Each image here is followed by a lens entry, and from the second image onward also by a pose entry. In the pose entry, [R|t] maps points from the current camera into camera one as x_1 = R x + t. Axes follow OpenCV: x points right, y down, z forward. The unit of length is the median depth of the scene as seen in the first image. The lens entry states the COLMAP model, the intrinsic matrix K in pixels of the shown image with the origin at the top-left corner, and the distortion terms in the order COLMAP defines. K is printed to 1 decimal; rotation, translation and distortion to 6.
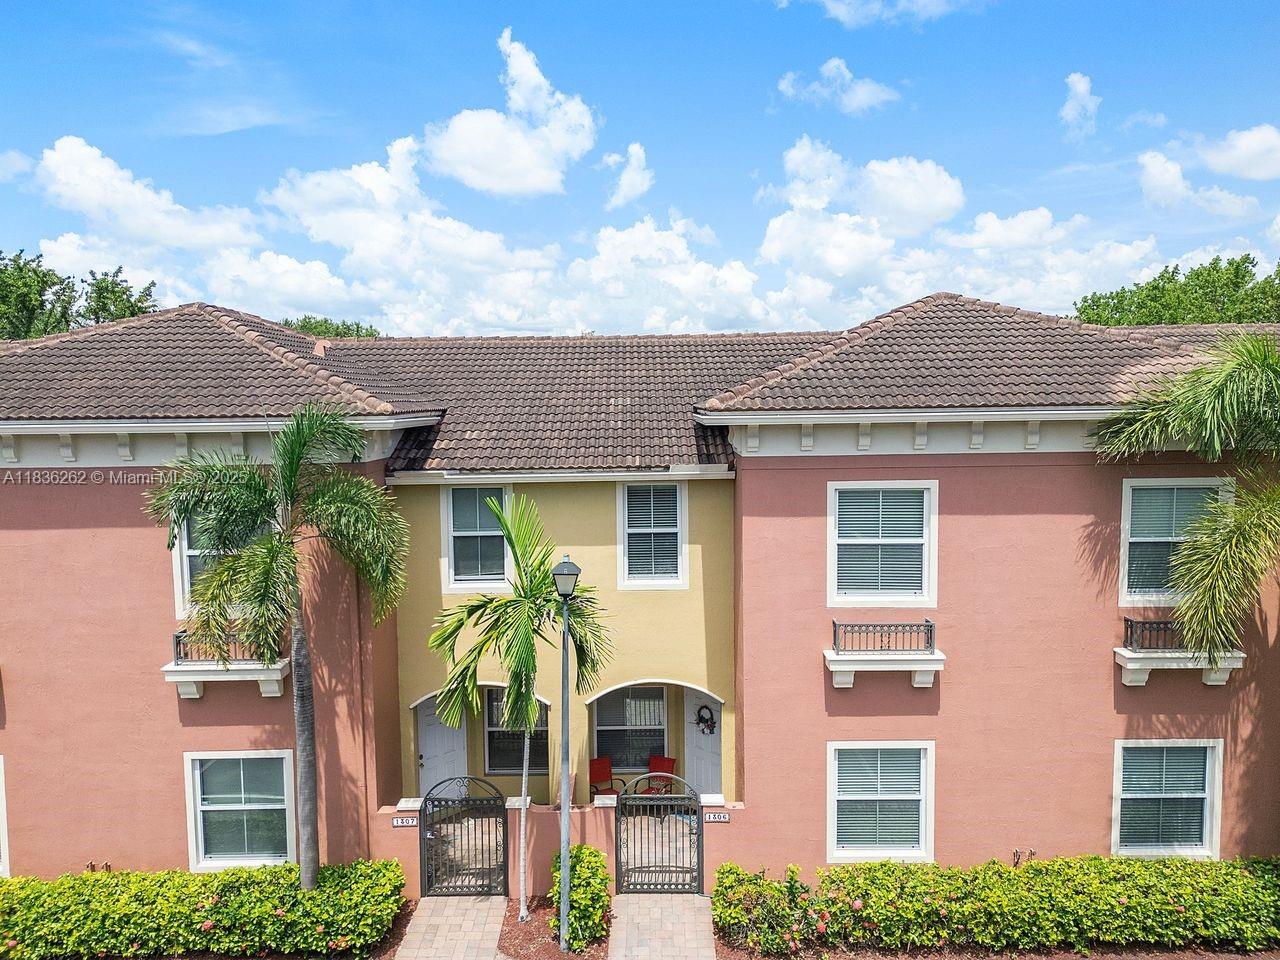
lens RADIAL K [[918.9, 0, 643.7], [0, 918.9, 479.4], [0, 0, 1]] dist [0.077756, -0.069018]
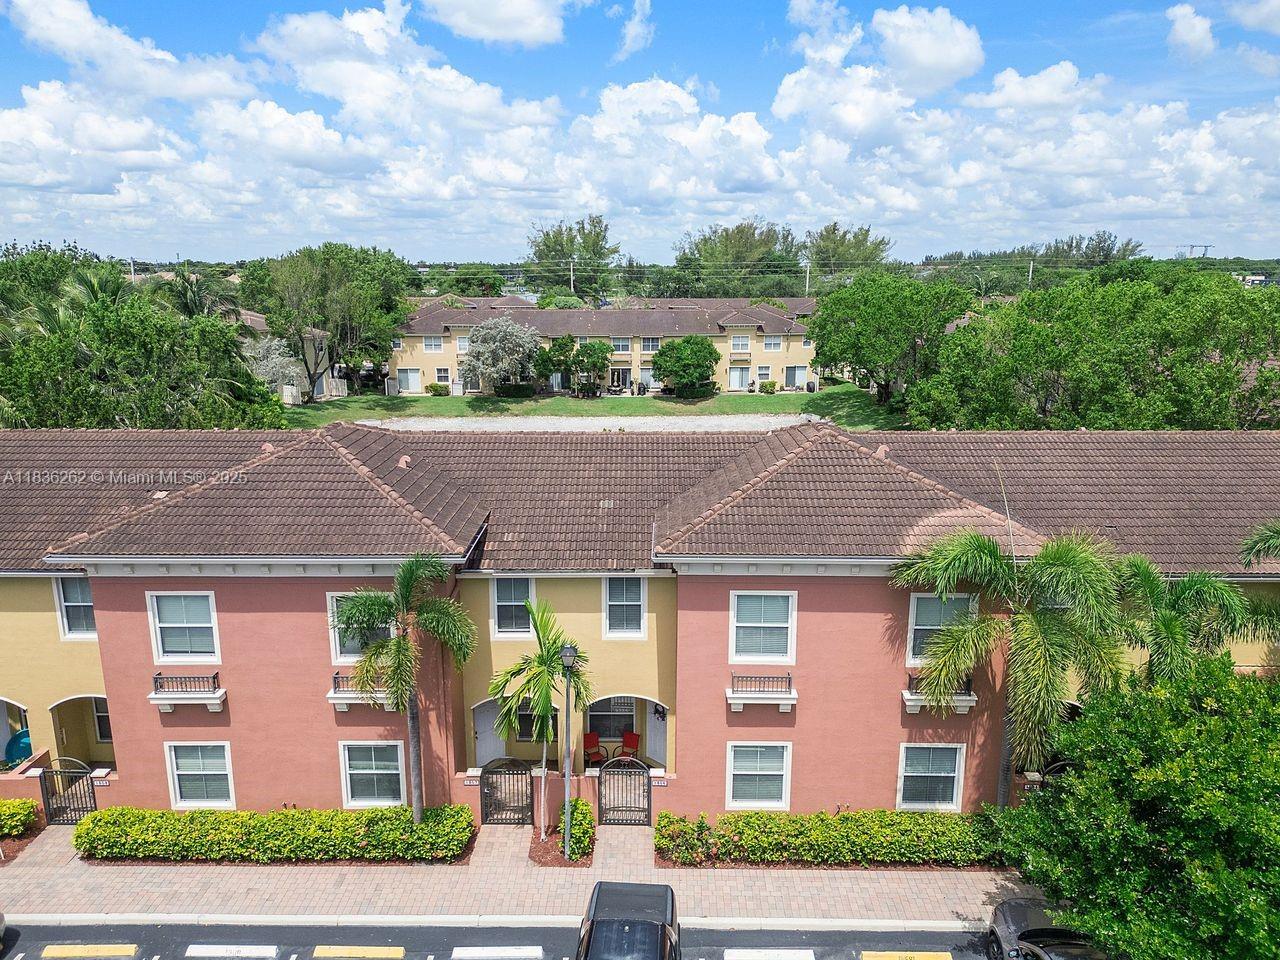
lens RADIAL K [[926.2, 0, 640.0], [0, 926.2, 480.0], [0, 0, 1]] dist [0.090472, -0.088808]
pose [[0.999873, 0.014653, -0.006196, 0.046204], [-0.013576, 0.988906, 0.147919, -0.415849], [0.008294, -0.147816, 0.988980, -0.568337]]
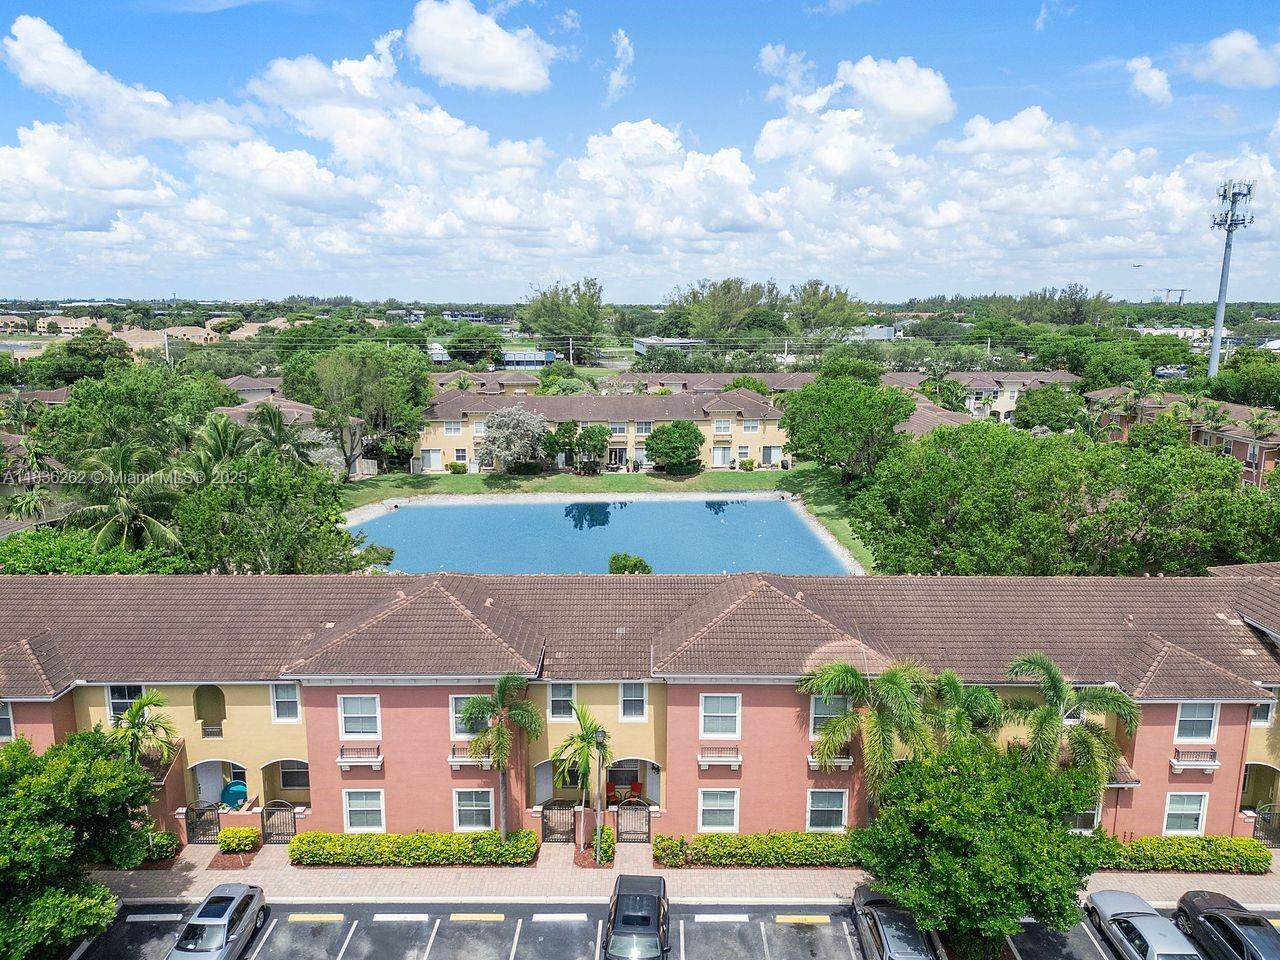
lens RADIAL K [[926.2, 0, 640.0], [0, 926.2, 480.0], [0, 0, 1]] dist [0.090472, -0.088808]
pose [[0.999887, 0.014630, 0.003544, 0.011388], [-0.014935, 0.993593, 0.112028, -0.862293], [-0.001882, -0.112068, 0.993699, -1.500906]]
